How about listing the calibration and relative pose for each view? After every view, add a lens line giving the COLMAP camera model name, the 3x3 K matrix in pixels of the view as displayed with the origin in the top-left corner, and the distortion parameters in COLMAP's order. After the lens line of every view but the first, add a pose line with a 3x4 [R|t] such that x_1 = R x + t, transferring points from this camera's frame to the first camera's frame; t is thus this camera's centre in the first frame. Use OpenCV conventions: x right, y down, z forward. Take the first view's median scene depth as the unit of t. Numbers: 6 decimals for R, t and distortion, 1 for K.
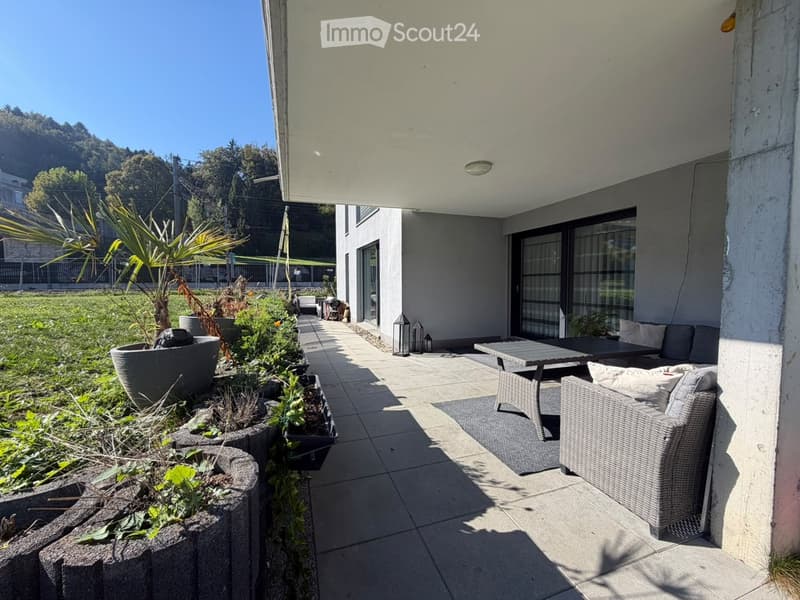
lens RADIAL K [[316.6, 0, 401.8], [0, 316.6, 297.7], [0, 0, 1]] dist [0.000647, 0.000122]
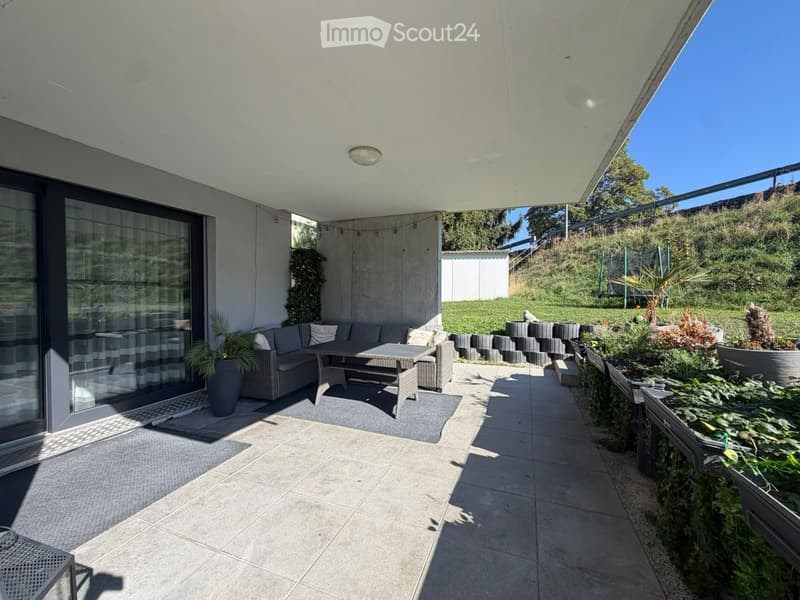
lens RADIAL K [[320.3, 0, 400.0], [0, 320.3, 300.0], [0, 0, 1]] dist [0.000005, 0.000045]
pose [[-0.758108, -0.010297, 0.652048, -0.388882], [0.026762, 0.998542, 0.046884, -0.089045], [-0.651580, 0.052993, -0.756727, 1.708016]]
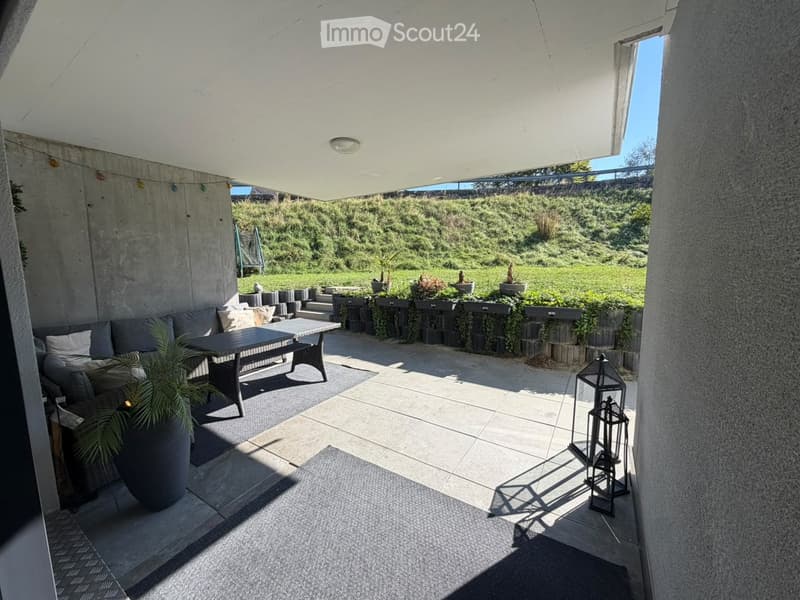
lens RADIAL K [[316.6, 0, 401.8], [0, 316.6, 297.7], [0, 0, 1]] dist [0.000647, 0.000122]
pose [[-0.789124, 0.087881, -0.607914, 0.742335], [-0.006463, 0.988469, 0.151284, -0.137529], [0.614199, 0.123311, -0.779457, 1.985548]]
